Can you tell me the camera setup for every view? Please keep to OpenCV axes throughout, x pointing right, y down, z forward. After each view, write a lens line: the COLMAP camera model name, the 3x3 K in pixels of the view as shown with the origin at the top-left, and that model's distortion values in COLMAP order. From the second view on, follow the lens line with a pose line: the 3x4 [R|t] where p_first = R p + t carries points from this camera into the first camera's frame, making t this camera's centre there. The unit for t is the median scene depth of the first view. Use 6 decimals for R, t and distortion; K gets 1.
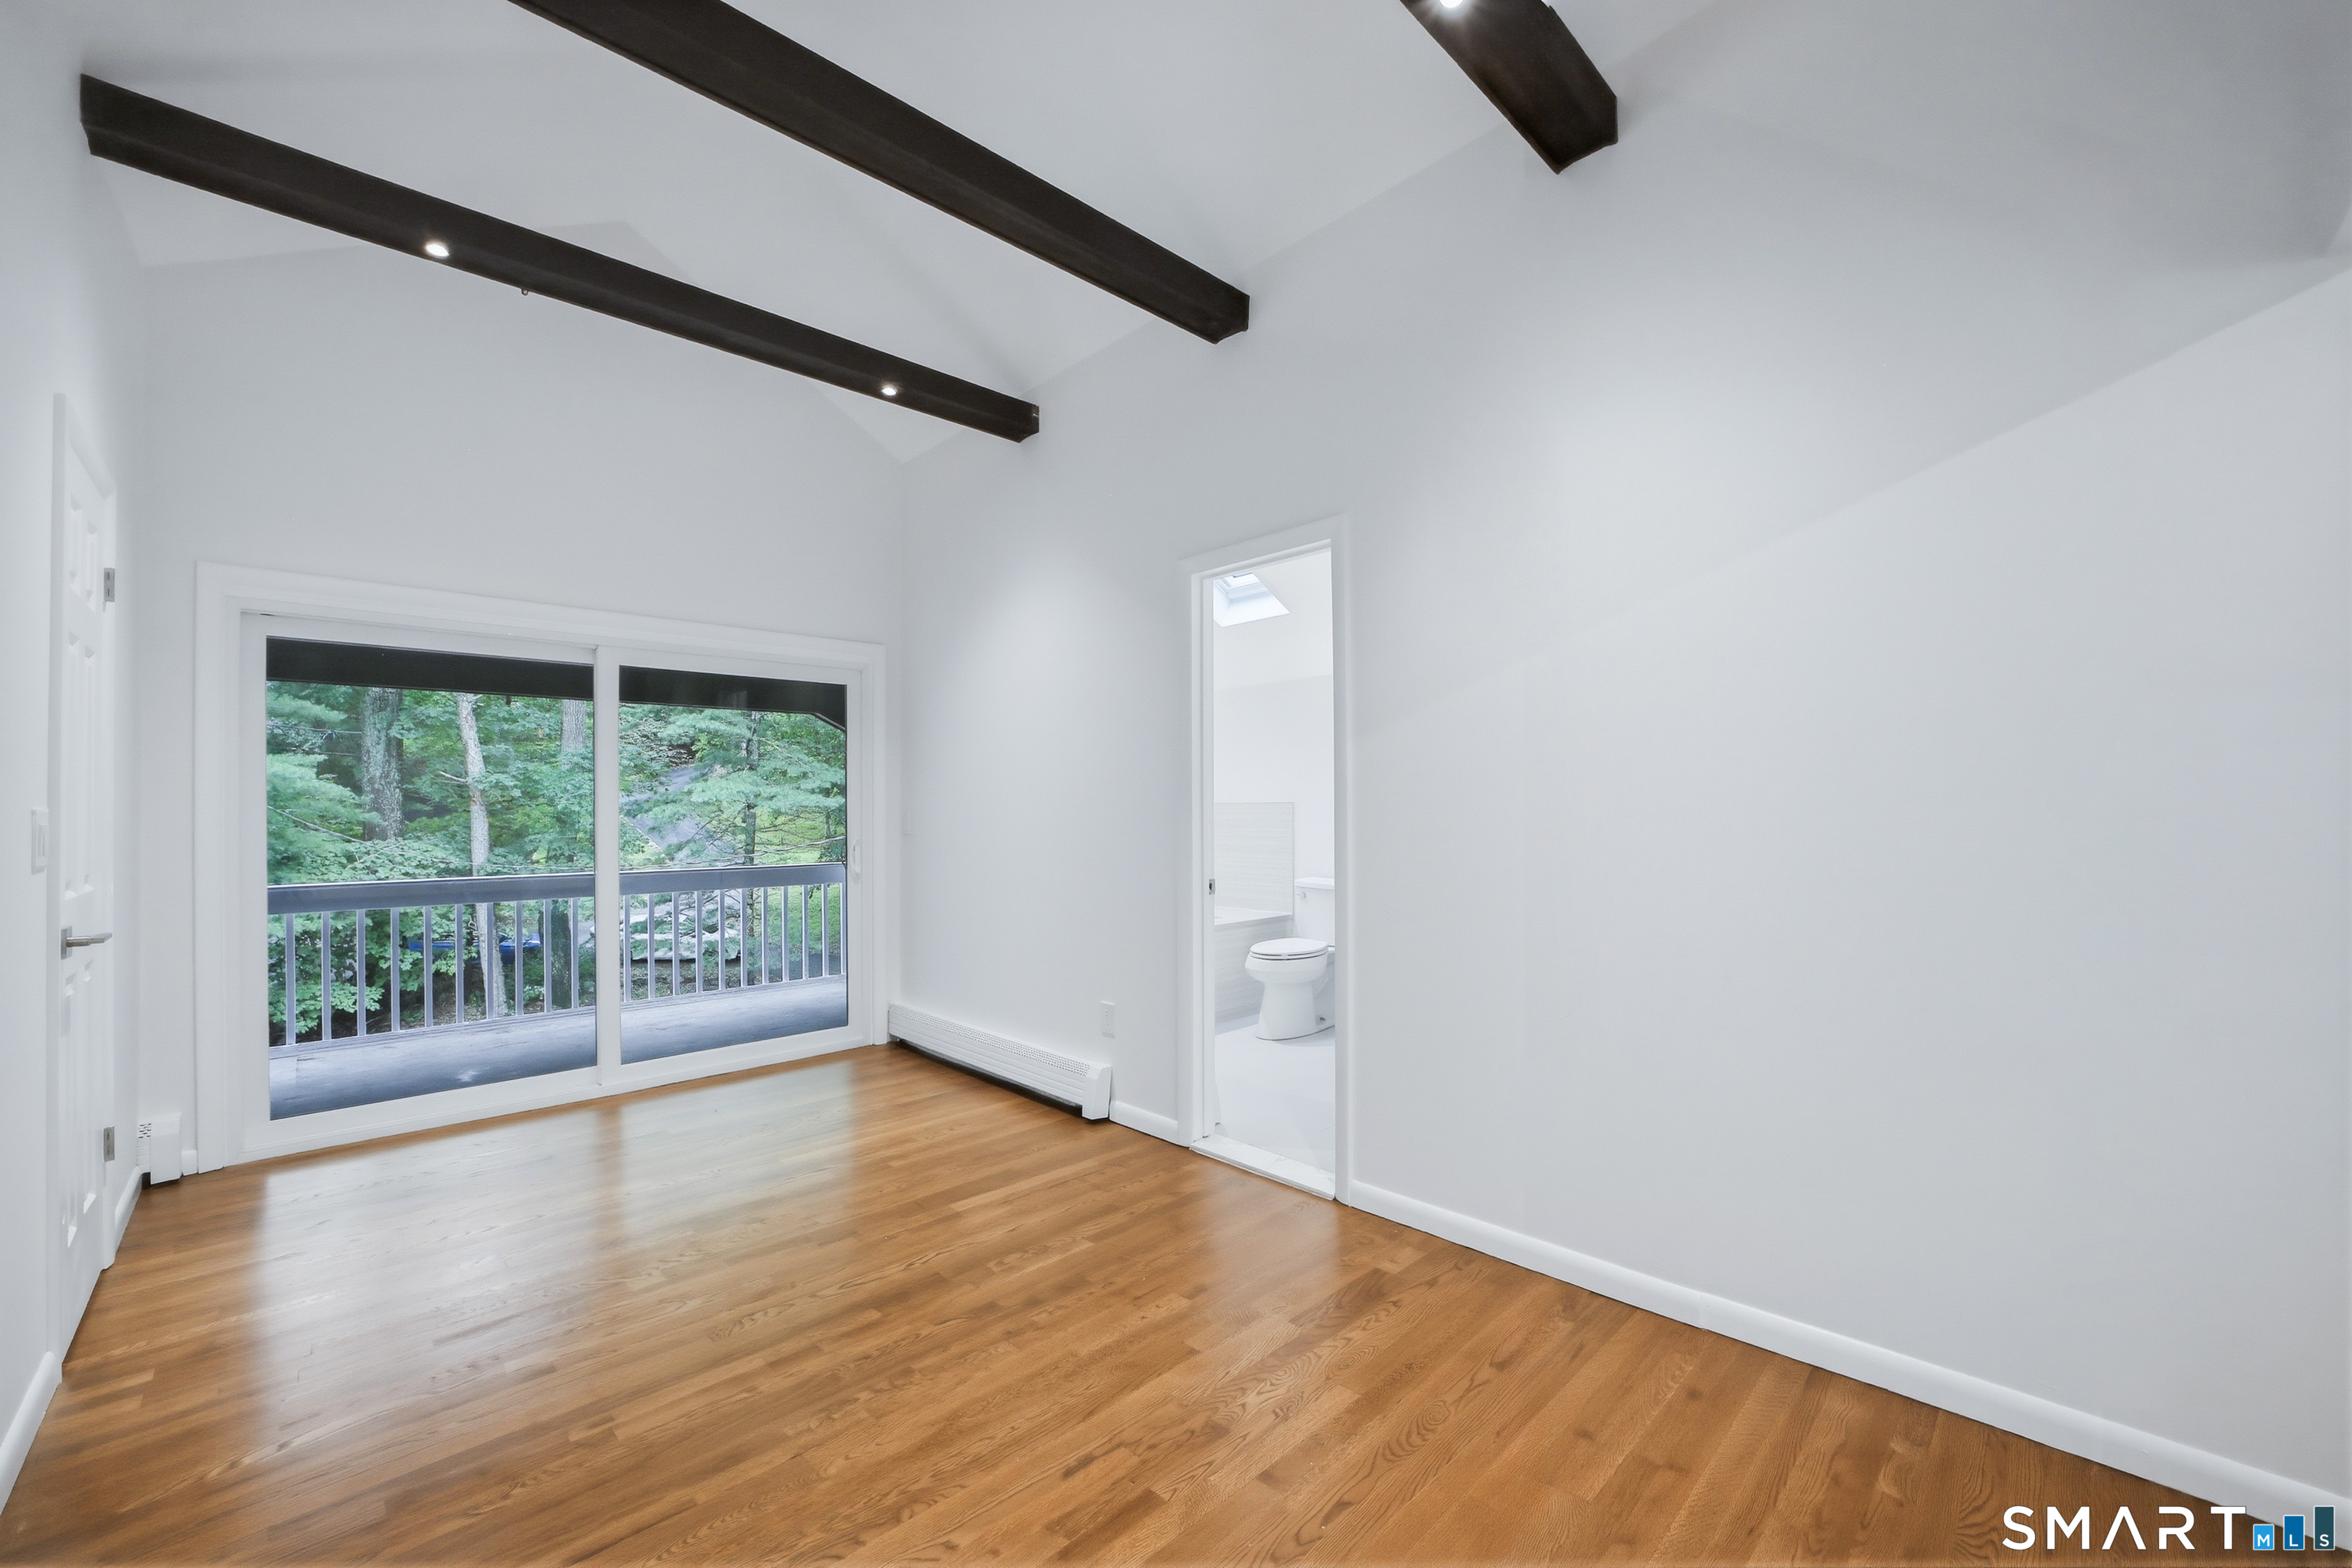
lens RADIAL K [[922.2, 0, 1162.0], [0, 922.2, 799.1], [0, 0, 1]] dist [-0.023837, 0.001570]
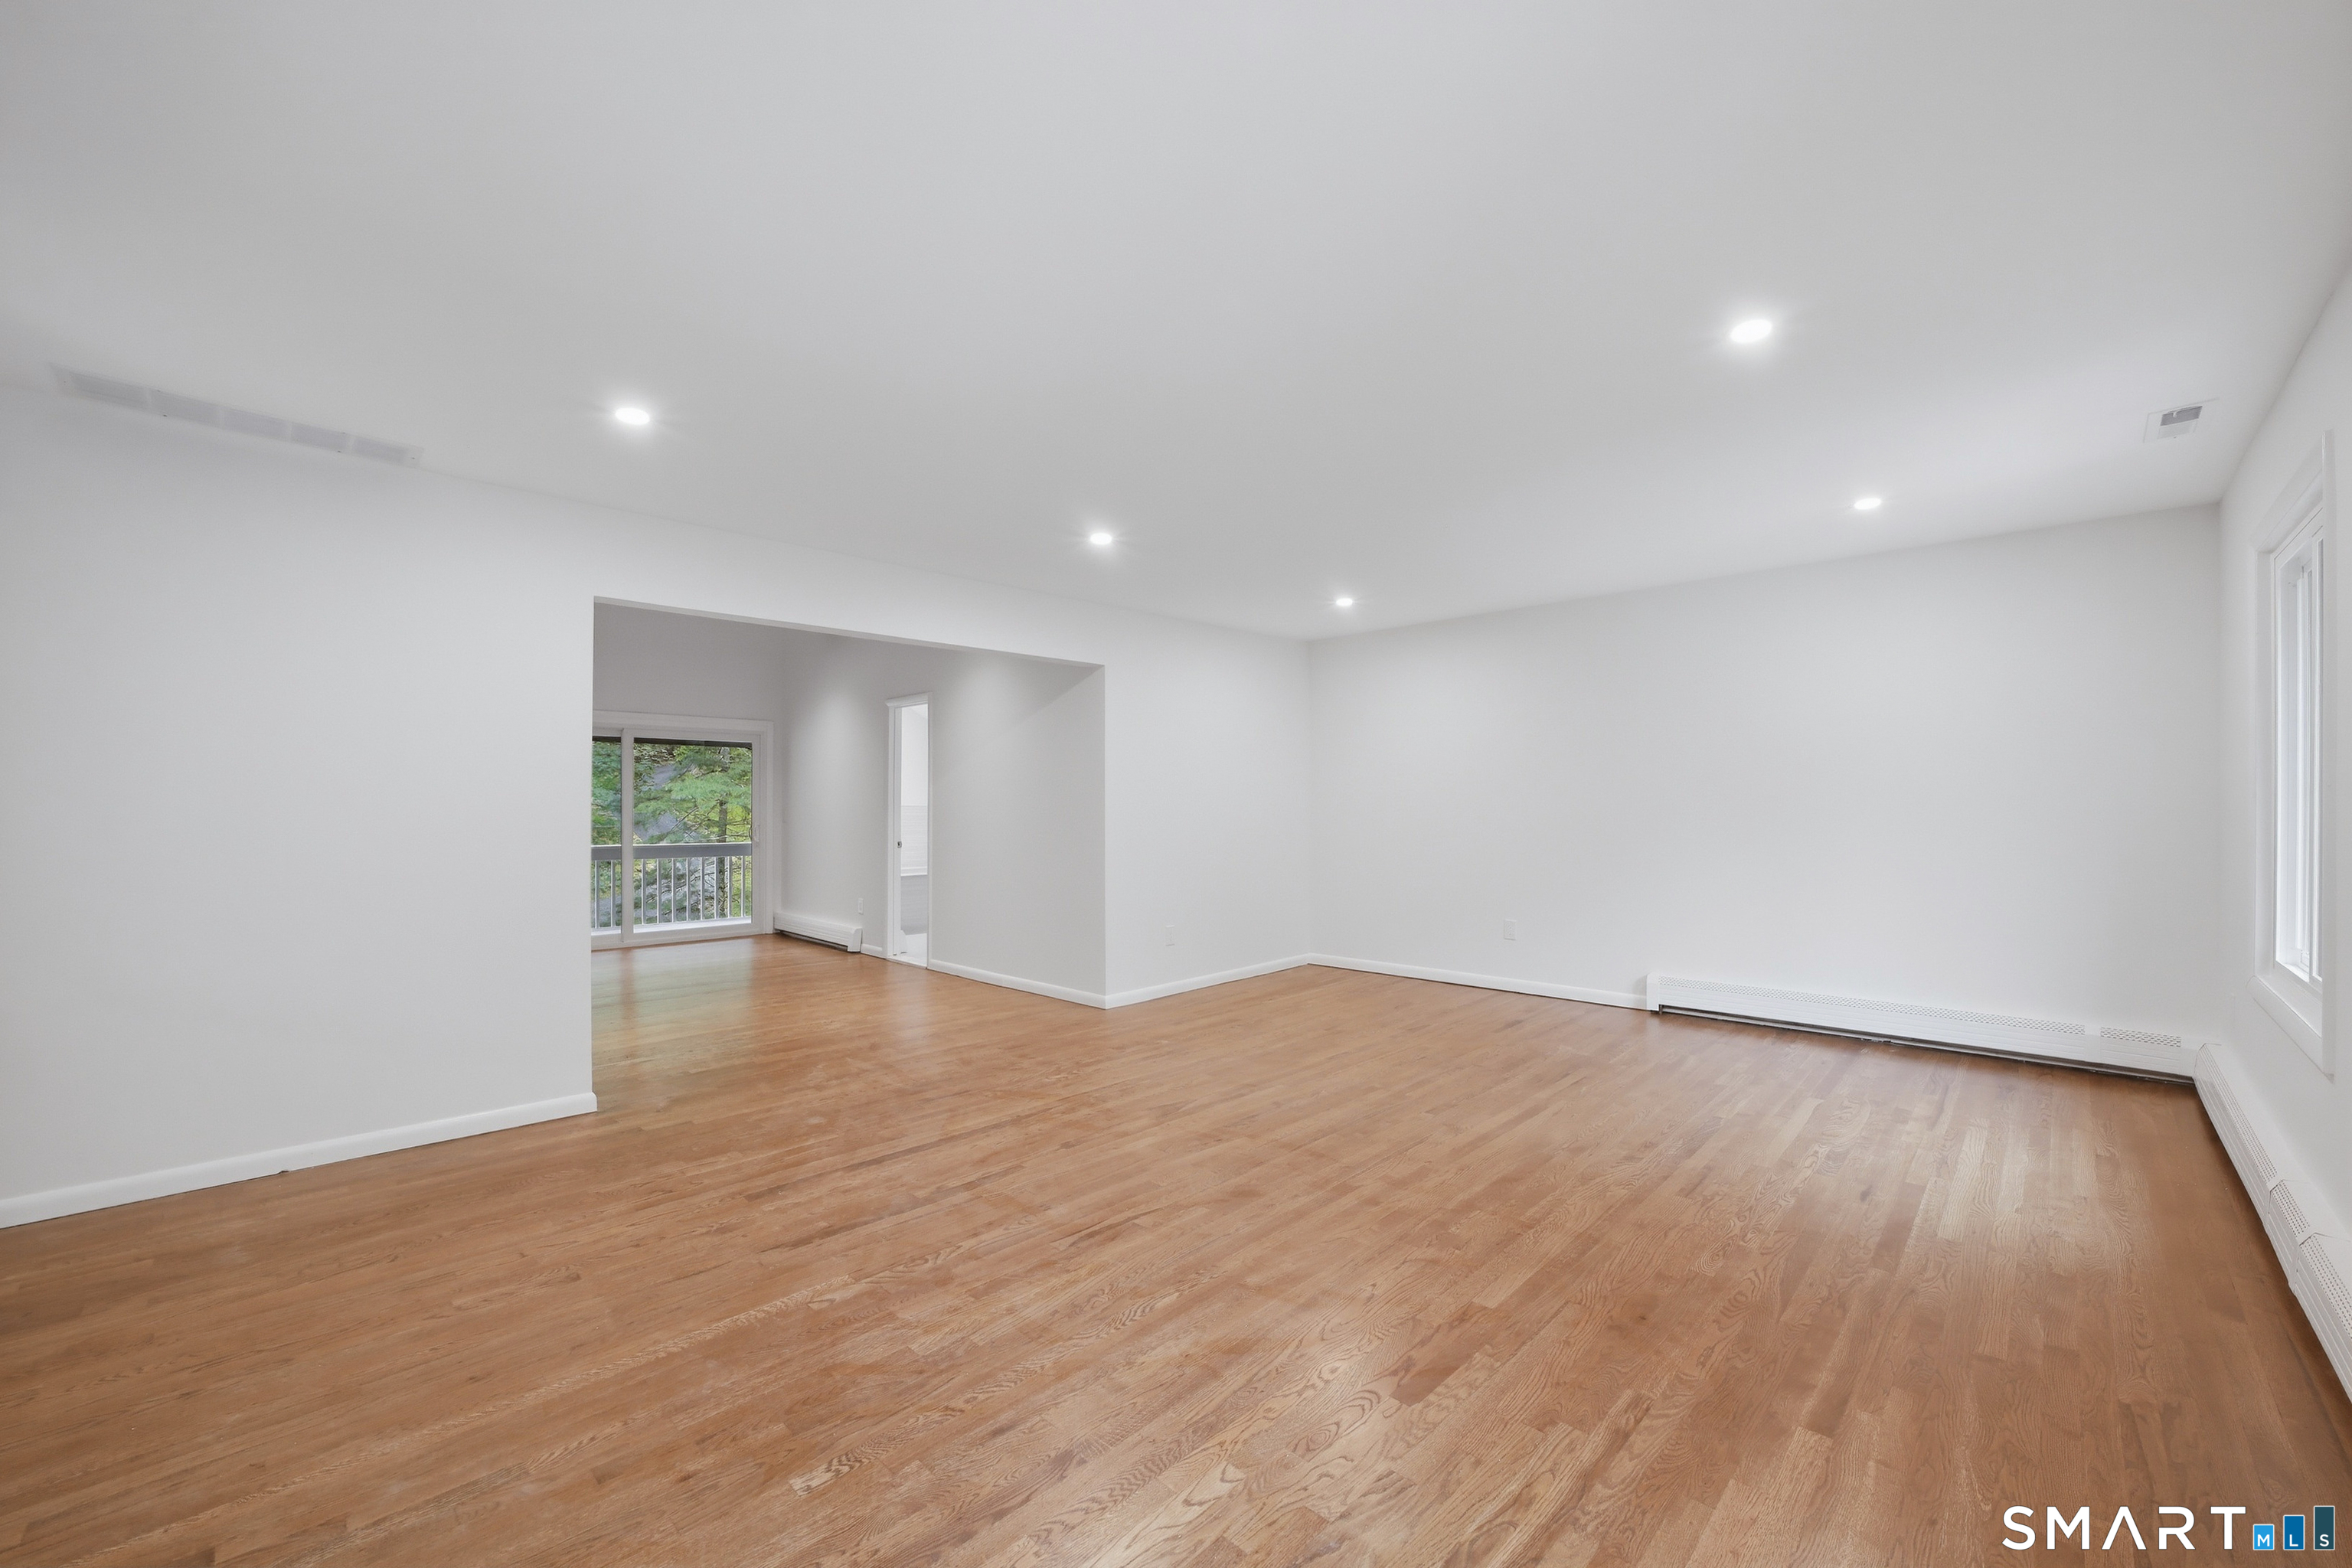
lens RADIAL K [[922.2, 0, 1170.6], [0, 922.2, 808.1], [0, 0, 1]] dist [-0.023837, 0.001570]
pose [[0.999663, 0.010228, 0.023879, 0.464824], [-0.010472, 0.999894, 0.010135, -0.016332], [-0.023772, -0.010382, 0.999663, -0.886910]]
